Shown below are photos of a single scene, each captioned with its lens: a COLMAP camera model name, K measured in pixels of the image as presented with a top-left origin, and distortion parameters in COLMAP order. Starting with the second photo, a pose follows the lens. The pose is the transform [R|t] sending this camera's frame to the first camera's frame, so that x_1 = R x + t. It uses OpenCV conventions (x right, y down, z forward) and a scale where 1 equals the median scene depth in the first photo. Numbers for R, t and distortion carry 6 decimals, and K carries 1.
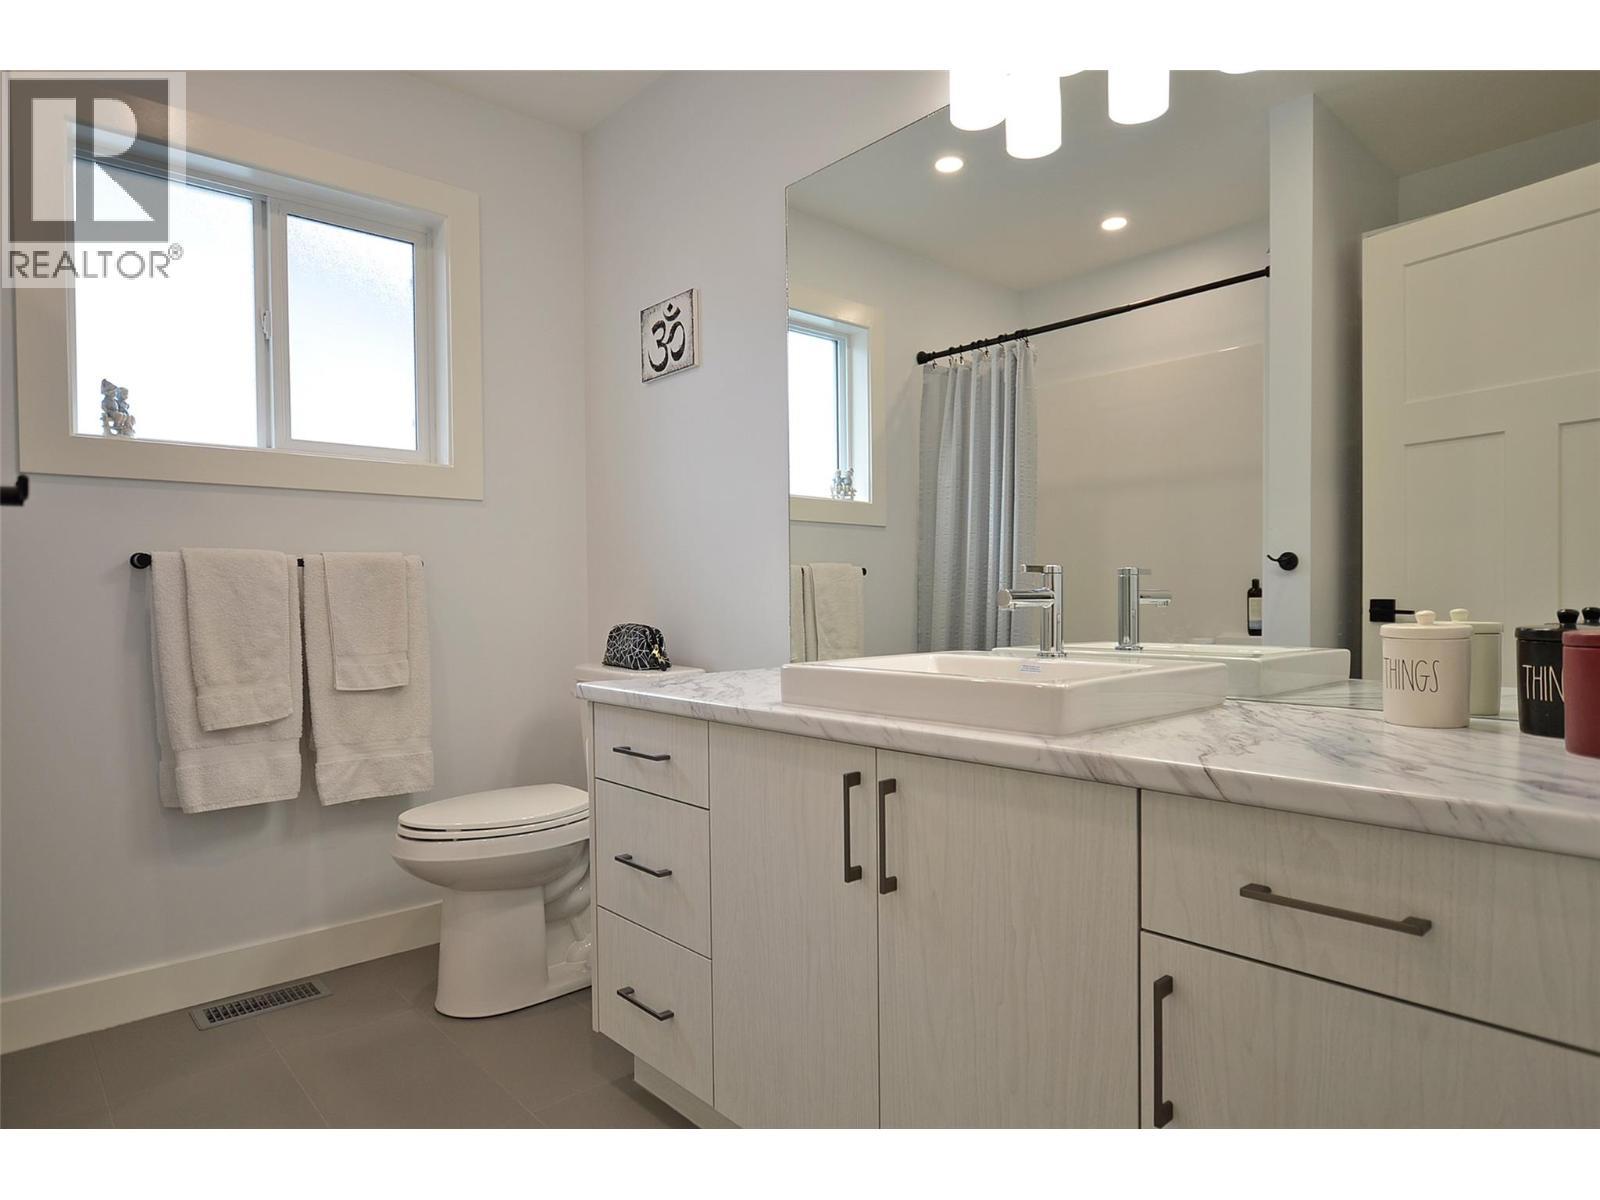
lens RADIAL K [[928.0, 0, 802.9], [0, 928.0, 619.9], [0, 0, 1]] dist [-0.013251, 0.001685]
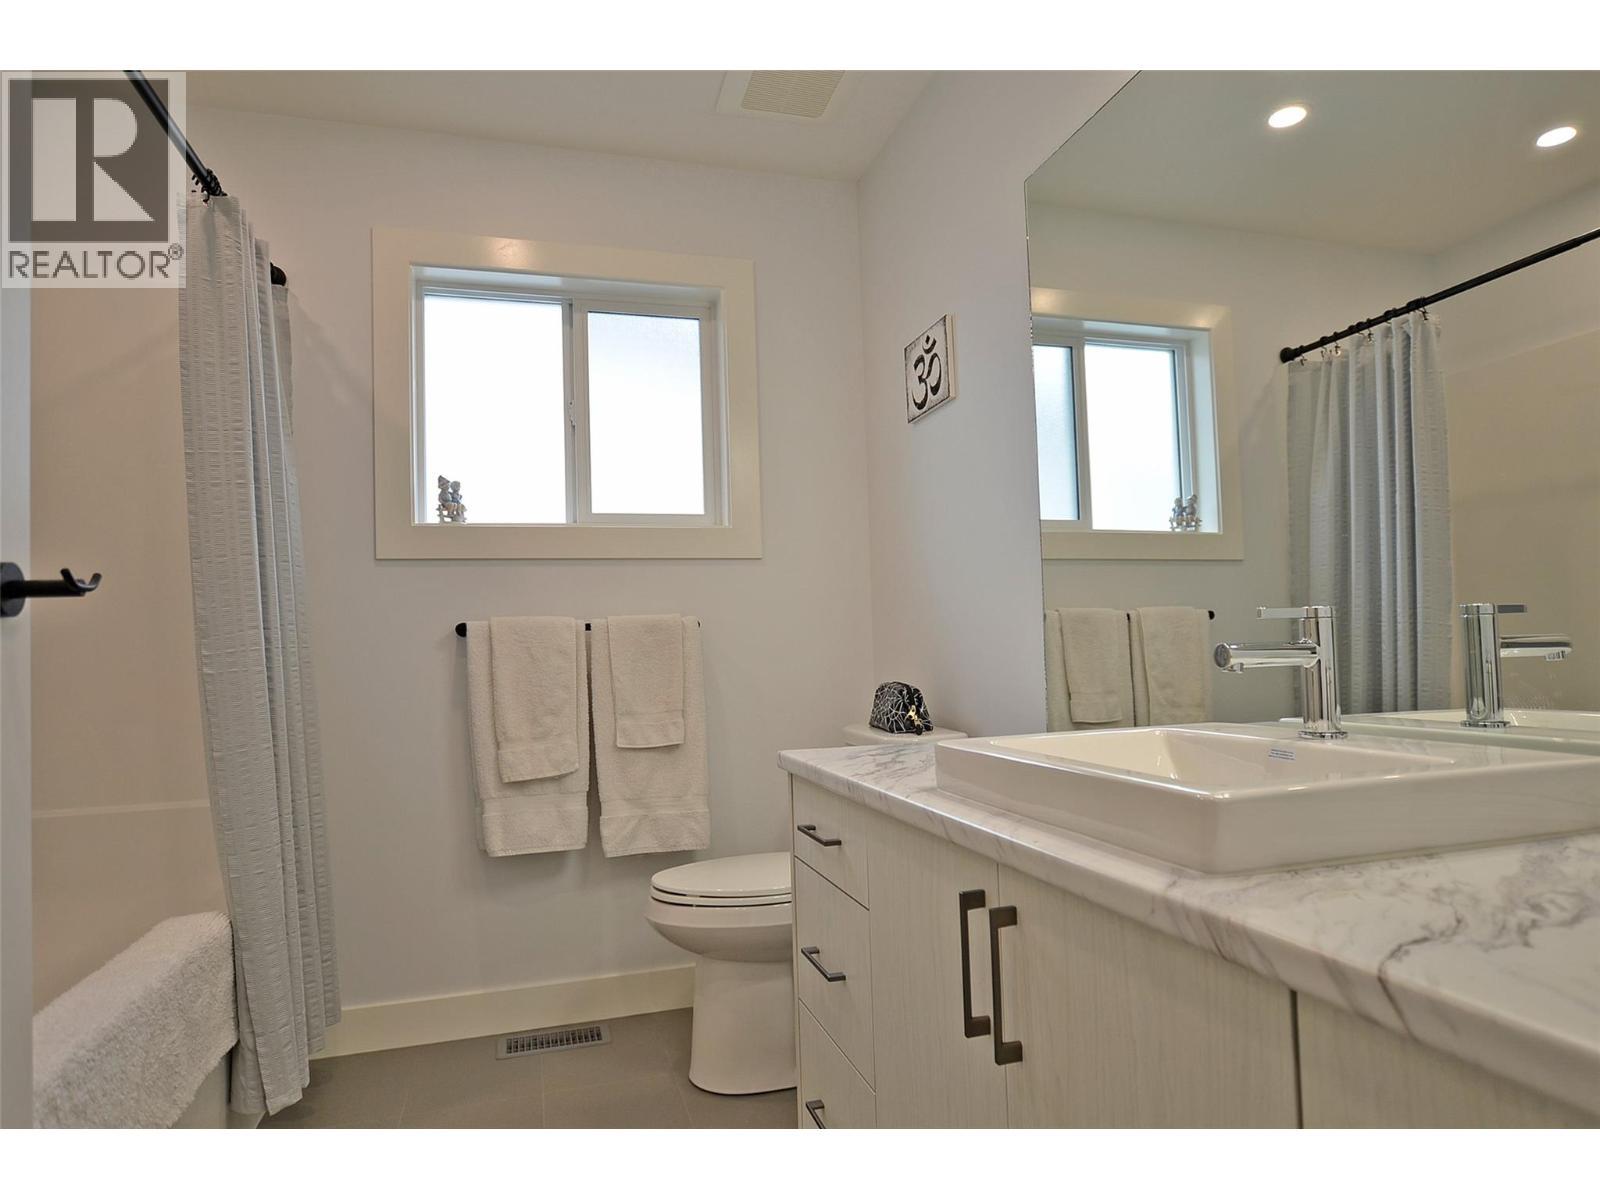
lens RADIAL K [[928.0, 0, 802.9], [0, 928.0, 619.9], [0, 0, 1]] dist [-0.013251, 0.001685]
pose [[0.903012, -0.032104, -0.428414, 0.137386], [0.009924, 0.998497, -0.053907, -0.009210], [0.429501, 0.044427, 0.901973, 0.129004]]
